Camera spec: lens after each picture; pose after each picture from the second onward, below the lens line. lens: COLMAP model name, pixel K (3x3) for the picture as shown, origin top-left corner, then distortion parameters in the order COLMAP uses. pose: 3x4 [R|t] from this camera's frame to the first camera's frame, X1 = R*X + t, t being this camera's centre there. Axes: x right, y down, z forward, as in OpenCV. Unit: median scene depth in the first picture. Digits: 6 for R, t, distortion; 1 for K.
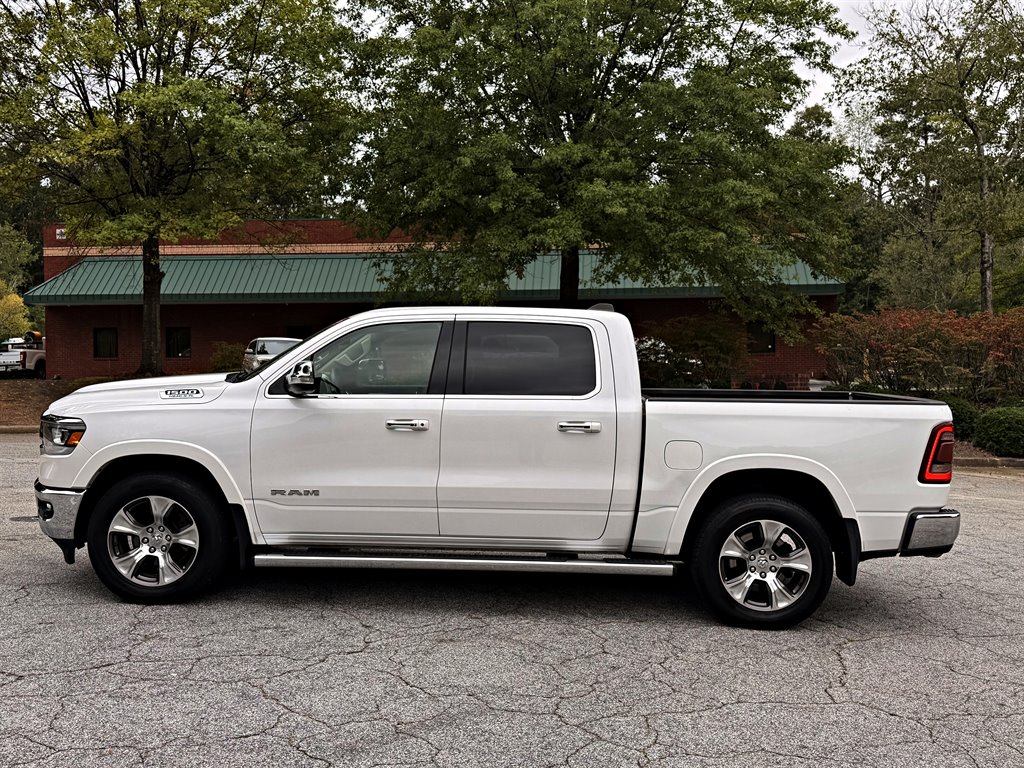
lens RADIAL K [[1006.6, 0, 506.6], [0, 1006.6, 397.3], [0, 0, 1]] dist [0.149045, -0.294422]
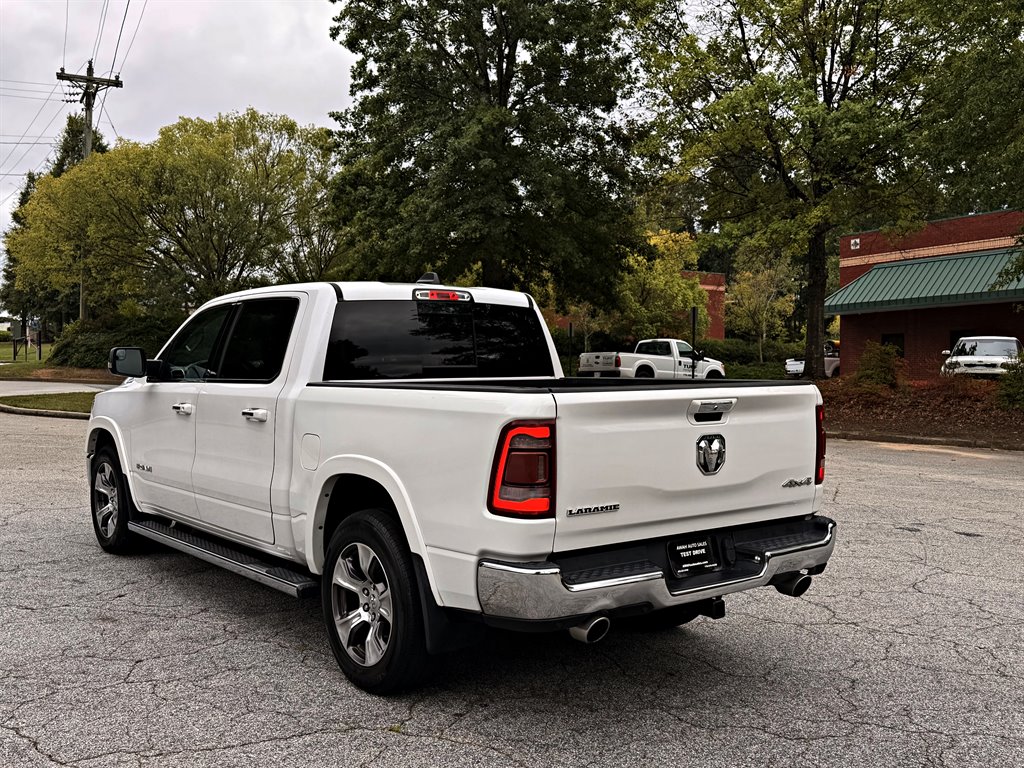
lens RADIAL K [[1006.6, 0, 506.6], [0, 1006.6, 397.3], [0, 0, 1]] dist [0.149045, -0.294422]
pose [[0.633580, 0.010763, -0.773603, 0.887740], [-0.019509, 0.999808, -0.002068, 0.012584], [0.773432, 0.016403, 0.633668, 0.599061]]
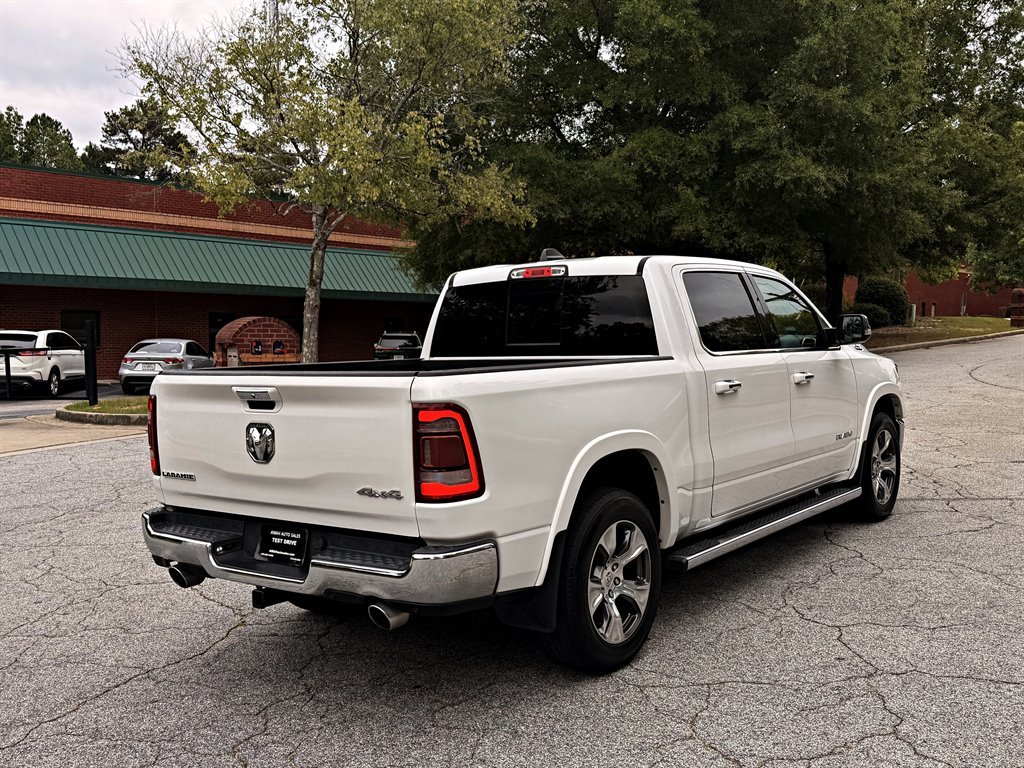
lens RADIAL K [[1006.6, 0, 506.6], [0, 1006.6, 397.3], [0, 0, 1]] dist [0.149045, -0.294422]
pose [[-0.589362, 0.050039, -0.806318, 0.894241], [-0.017645, 0.997045, 0.074772, -0.036674], [0.807676, 0.058295, -0.586737, 1.662931]]
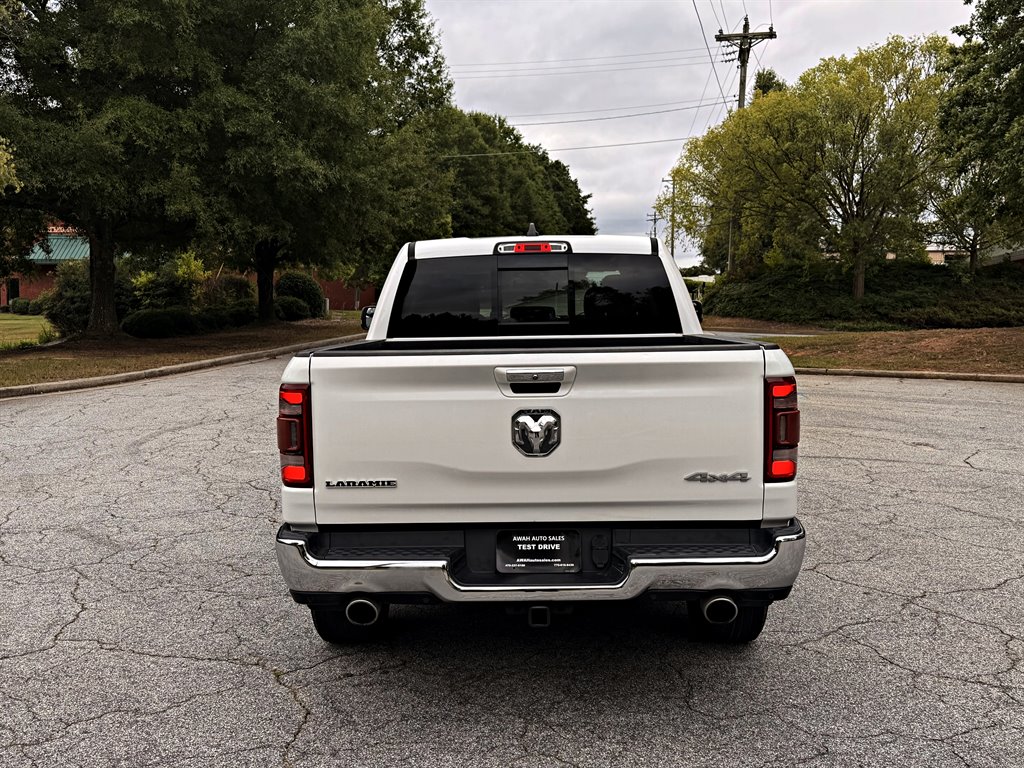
lens RADIAL K [[1006.6, 0, 506.6], [0, 1006.6, 397.3], [0, 0, 1]] dist [0.149045, -0.294422]
pose [[0.003589, 0.067227, -0.997731, 1.012725], [-0.027333, 0.997372, 0.067104, -0.010546], [0.999620, 0.027030, 0.005417, 1.116827]]
